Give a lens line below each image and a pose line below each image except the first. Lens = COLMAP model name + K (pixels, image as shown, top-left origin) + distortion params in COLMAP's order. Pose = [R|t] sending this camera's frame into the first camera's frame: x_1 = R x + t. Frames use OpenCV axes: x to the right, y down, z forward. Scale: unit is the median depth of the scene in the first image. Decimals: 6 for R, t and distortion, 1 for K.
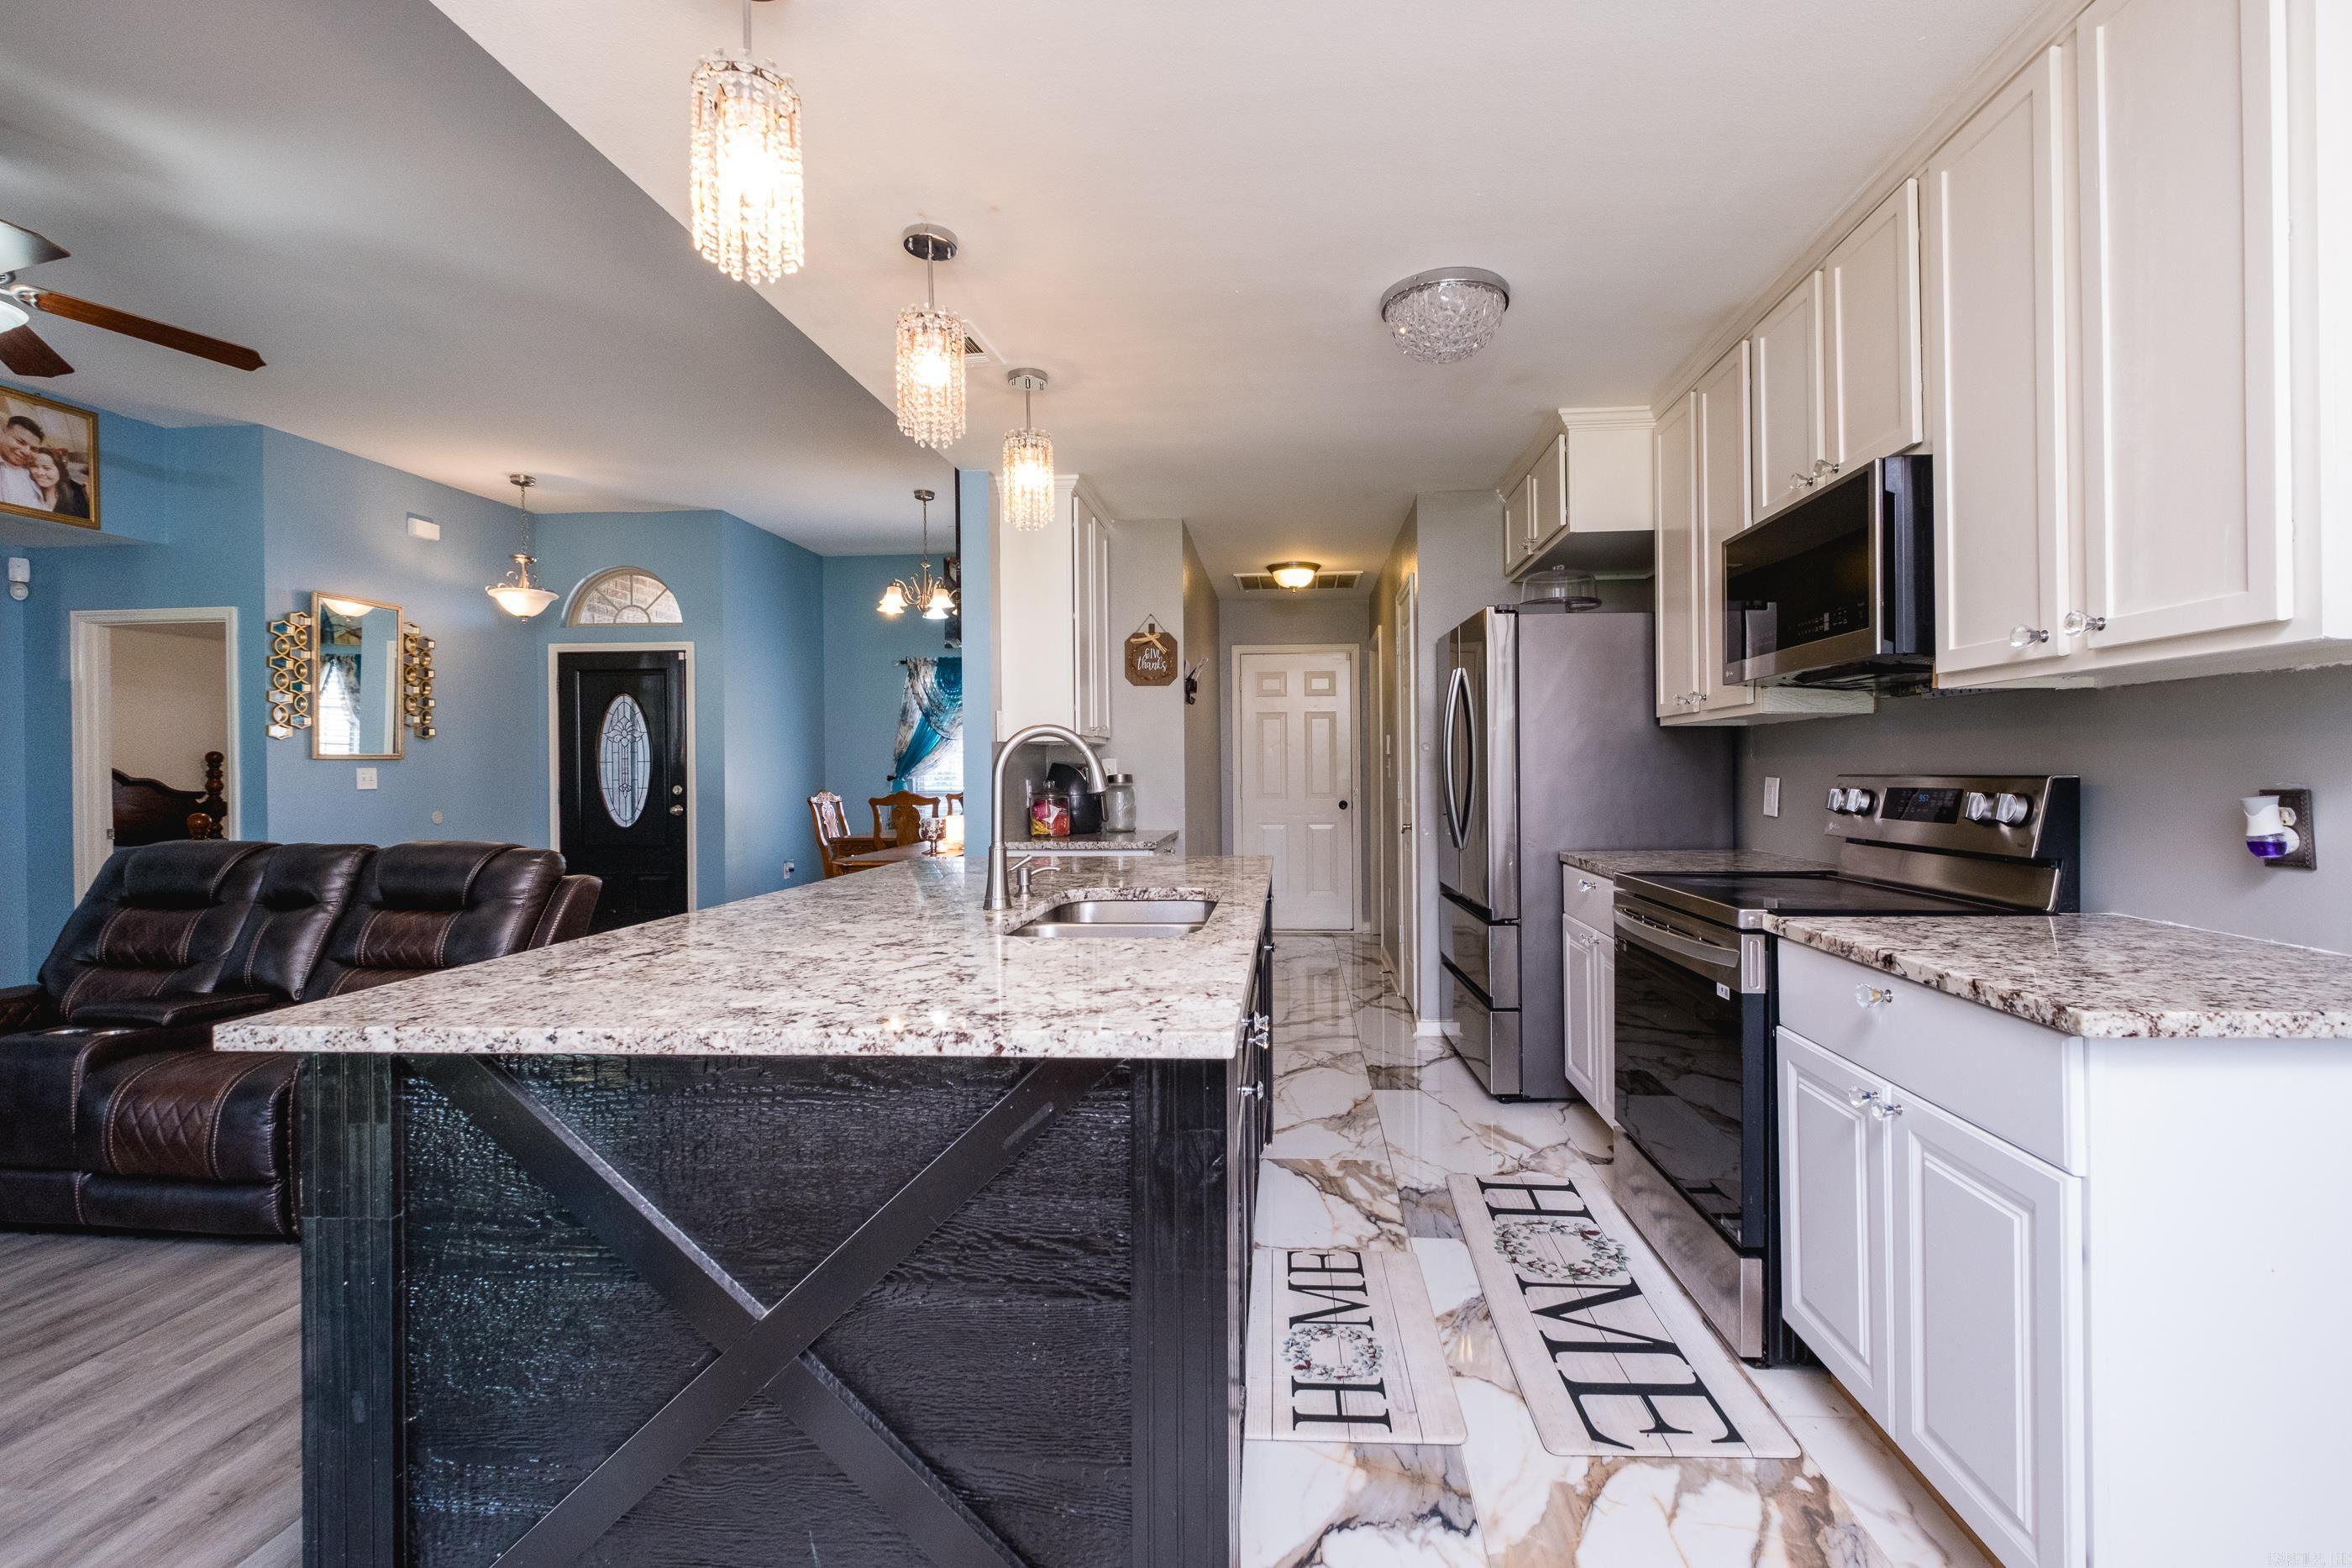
lens RADIAL K [[1007.8, 0, 1239.7], [0, 1007.8, 769.2], [0, 0, 1]] dist [0.014528, -0.007046]
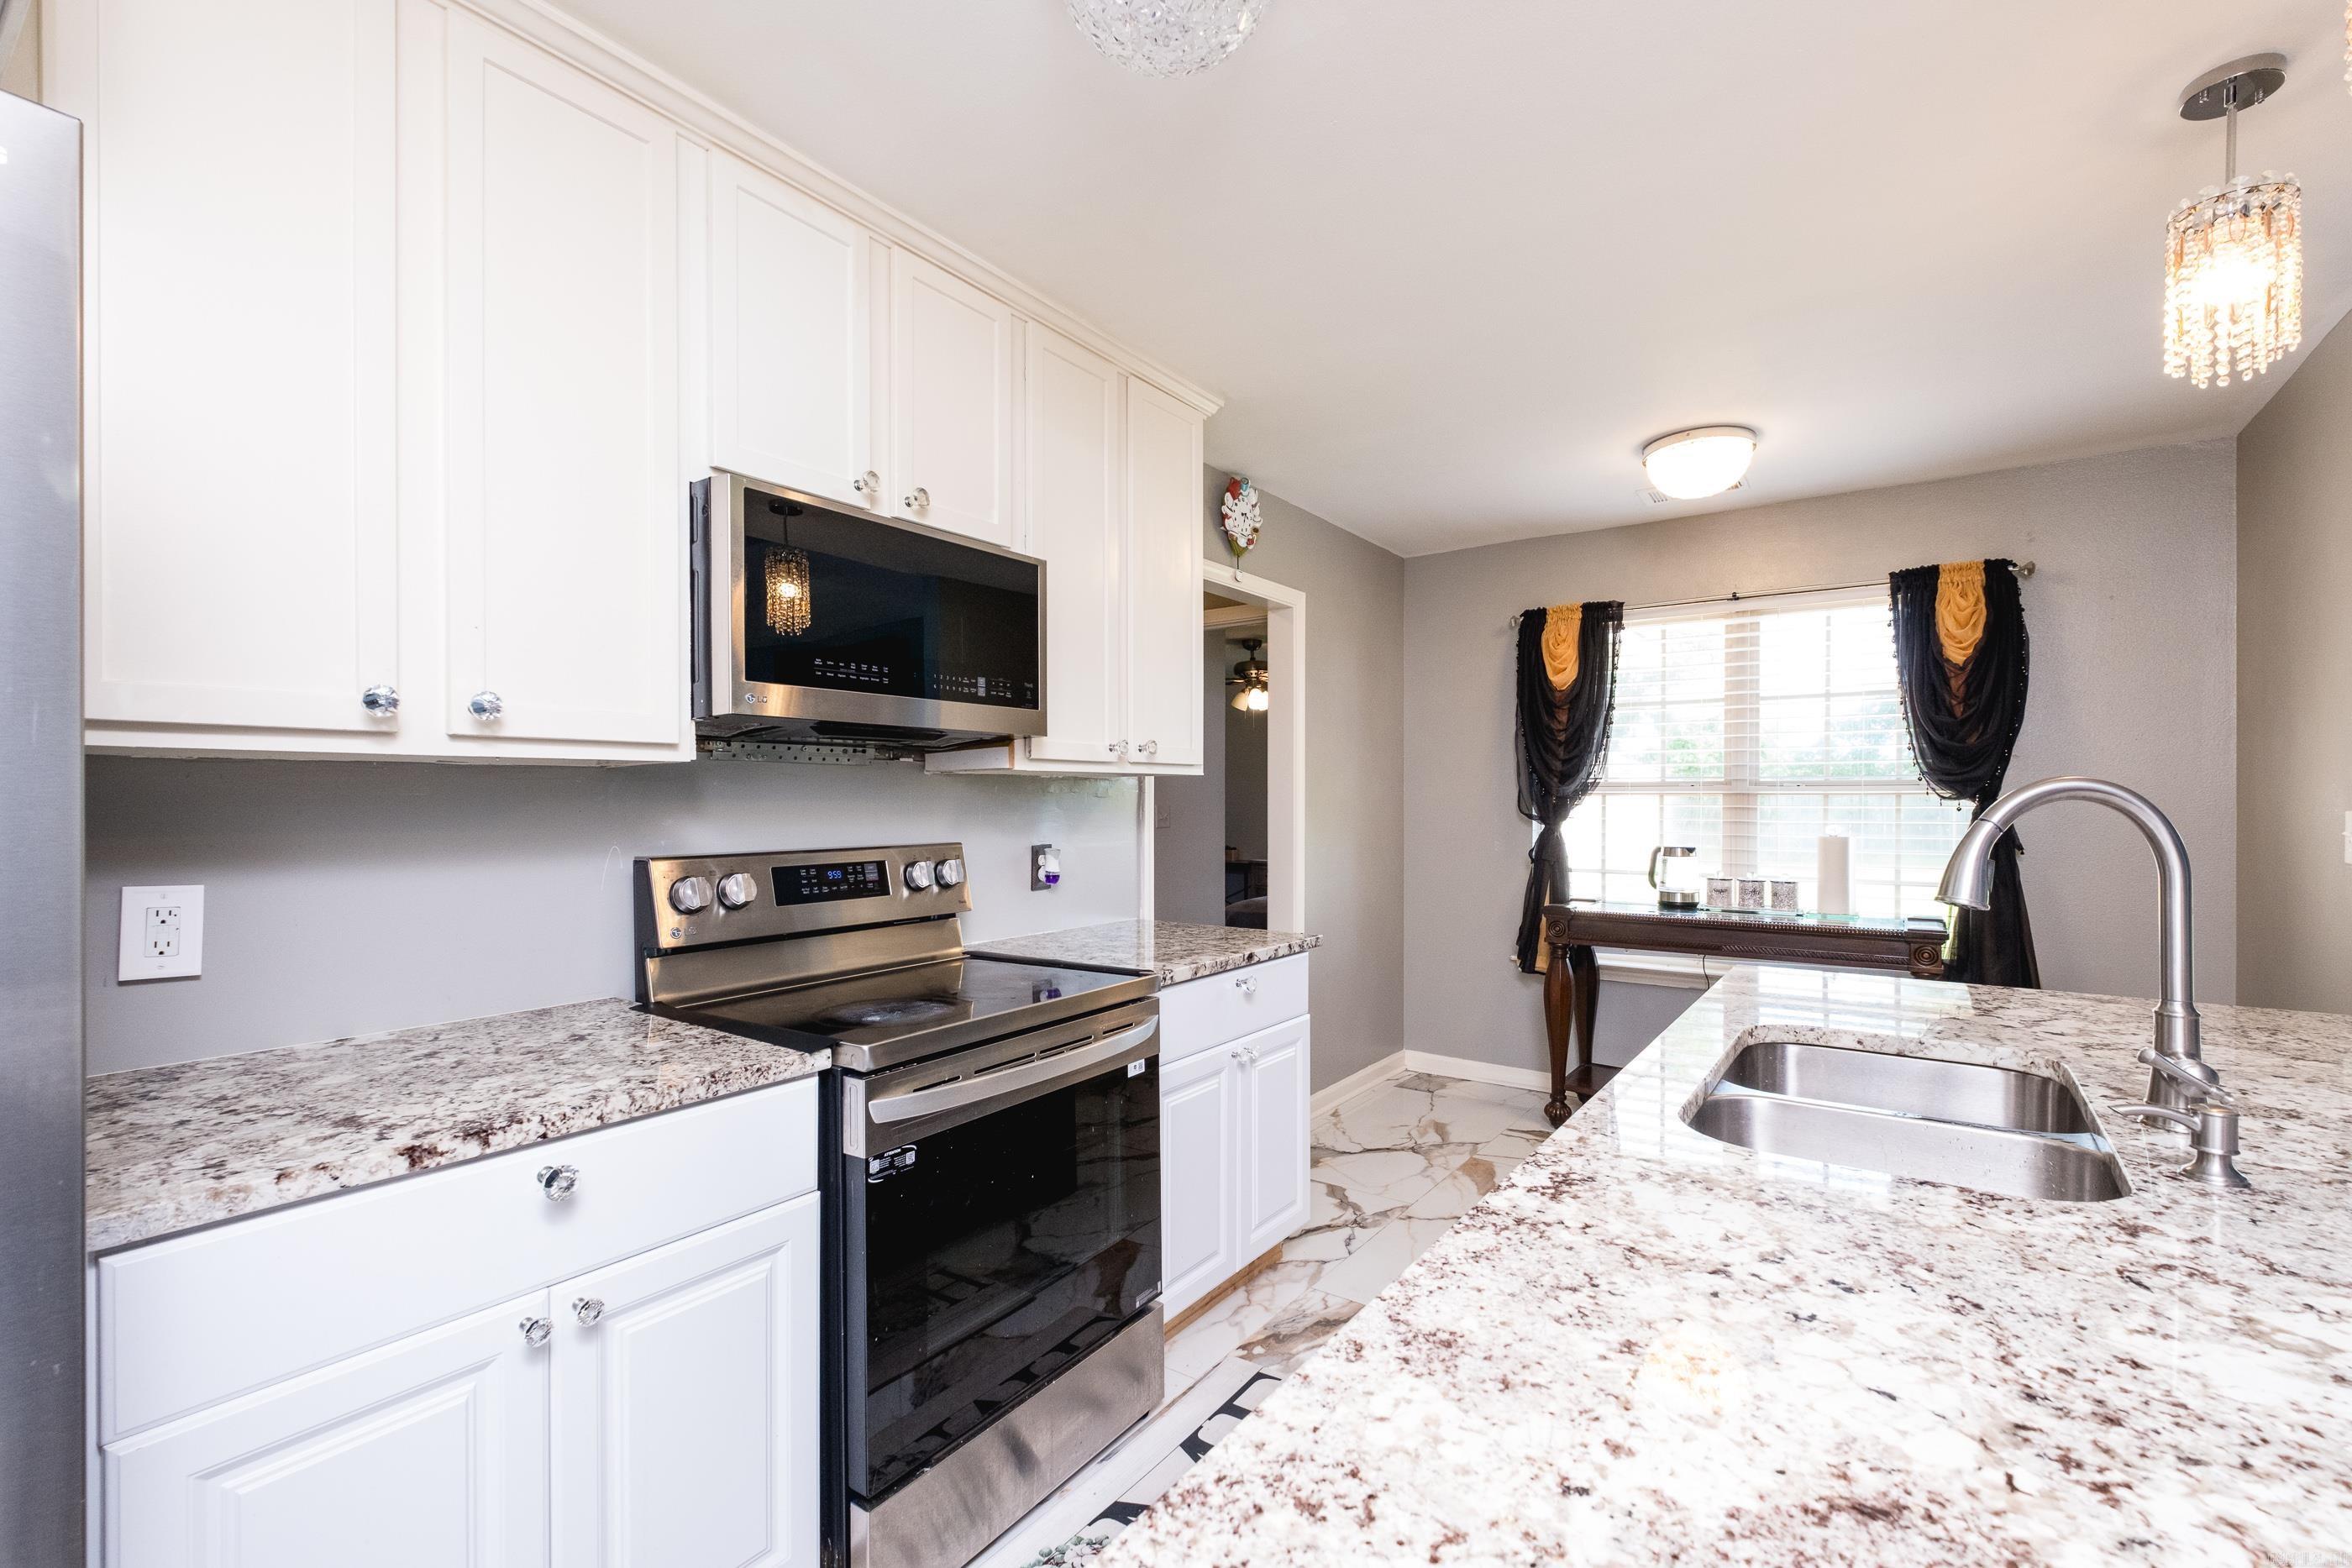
lens RADIAL K [[1027.9, 0, 1178.5], [0, 1027.9, 805.7], [0, 0, 1]] dist [0.014544, -0.006915]
pose [[-0.843828, 0.004017, 0.536599, -0.096897], [0.006144, 0.999979, 0.002175, -0.039031], [-0.536579, 0.005132, -0.843834, 1.886821]]
